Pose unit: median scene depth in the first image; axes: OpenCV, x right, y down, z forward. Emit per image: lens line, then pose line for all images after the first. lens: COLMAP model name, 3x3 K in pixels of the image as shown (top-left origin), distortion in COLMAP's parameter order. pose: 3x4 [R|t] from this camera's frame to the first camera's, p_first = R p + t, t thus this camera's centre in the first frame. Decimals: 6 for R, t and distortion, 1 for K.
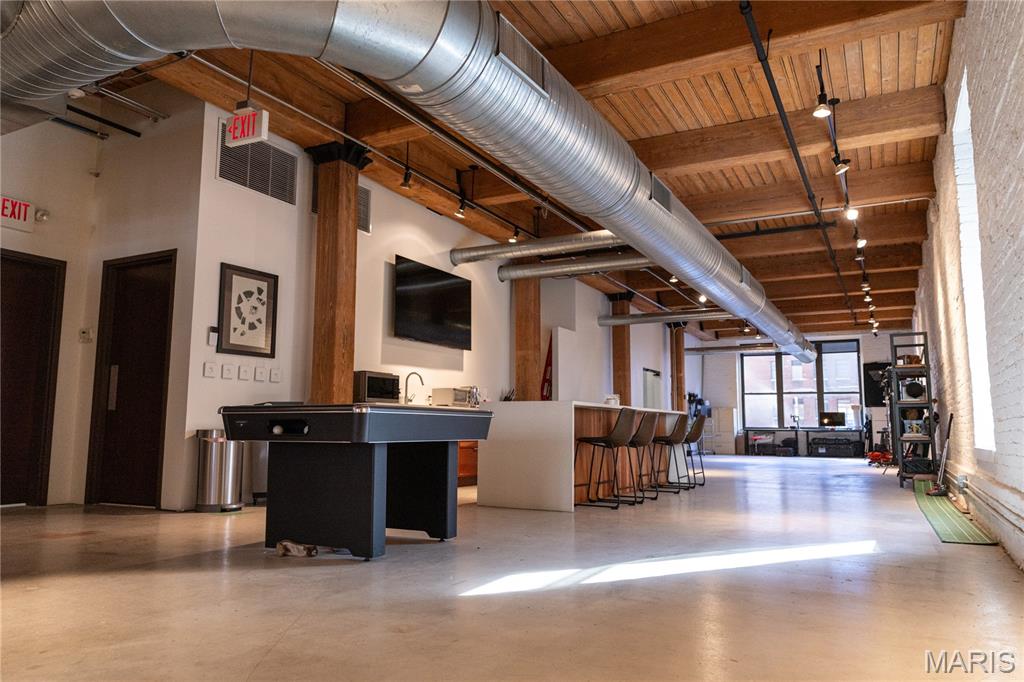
lens RADIAL K [[716.3, 0, 515.3], [0, 716.3, 342.2], [0, 0, 1]] dist [0.000642, 0.001381]
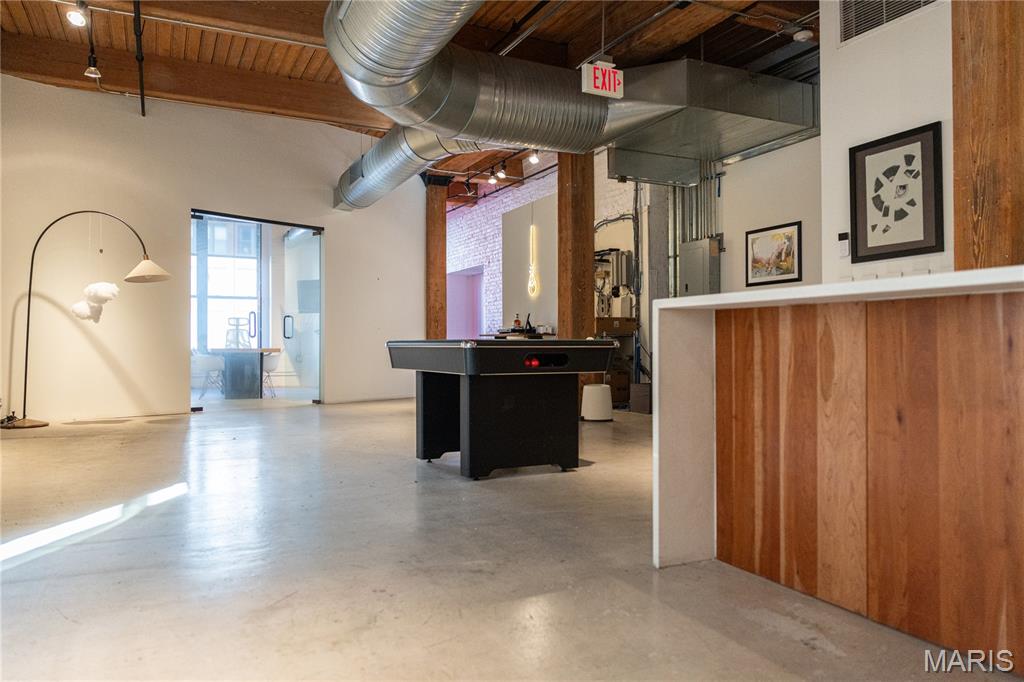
lens RADIAL K [[716.3, 0, 513.8], [0, 716.3, 338.1], [0, 0, 1]] dist [0.000642, 0.001381]
pose [[-0.570655, -0.010903, -0.821117, 0.428456], [0.100271, 0.991505, -0.082851, 0.119377], [0.815045, -0.129614, -0.564714, 1.088295]]
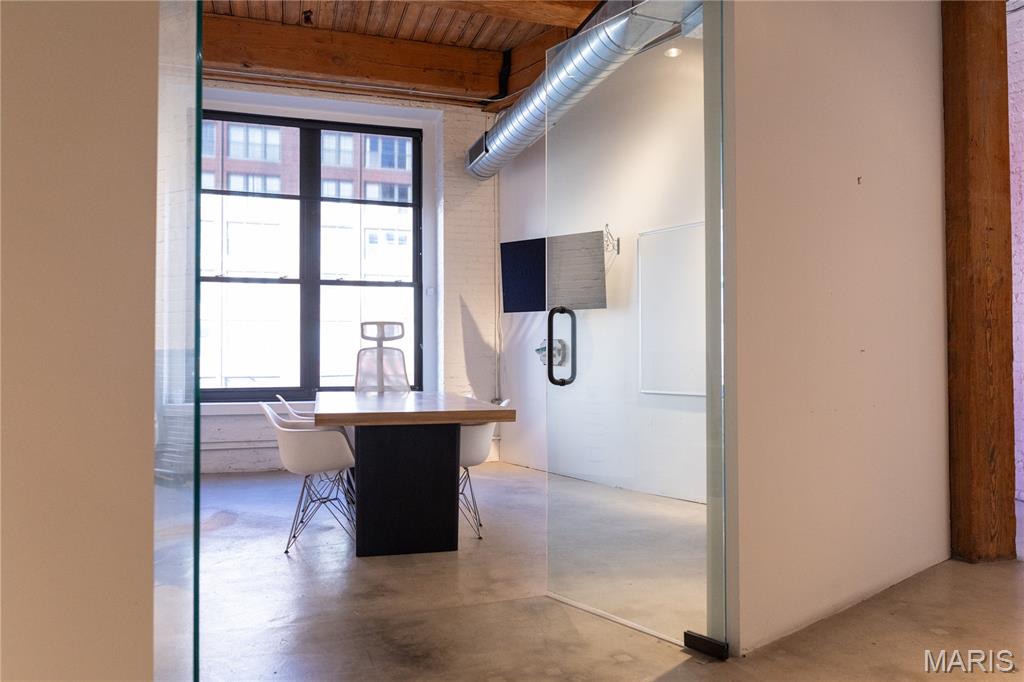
lens RADIAL K [[716.3, 0, 511.9], [0, 716.3, 343.6], [0, 0, 1]] dist [0.000642, 0.001381]
pose [[-0.696710, -0.015943, -0.717176, 0.126613], [0.086463, 0.990598, -0.106016, 0.046036], [0.712124, -0.135872, -0.688781, 0.630863]]
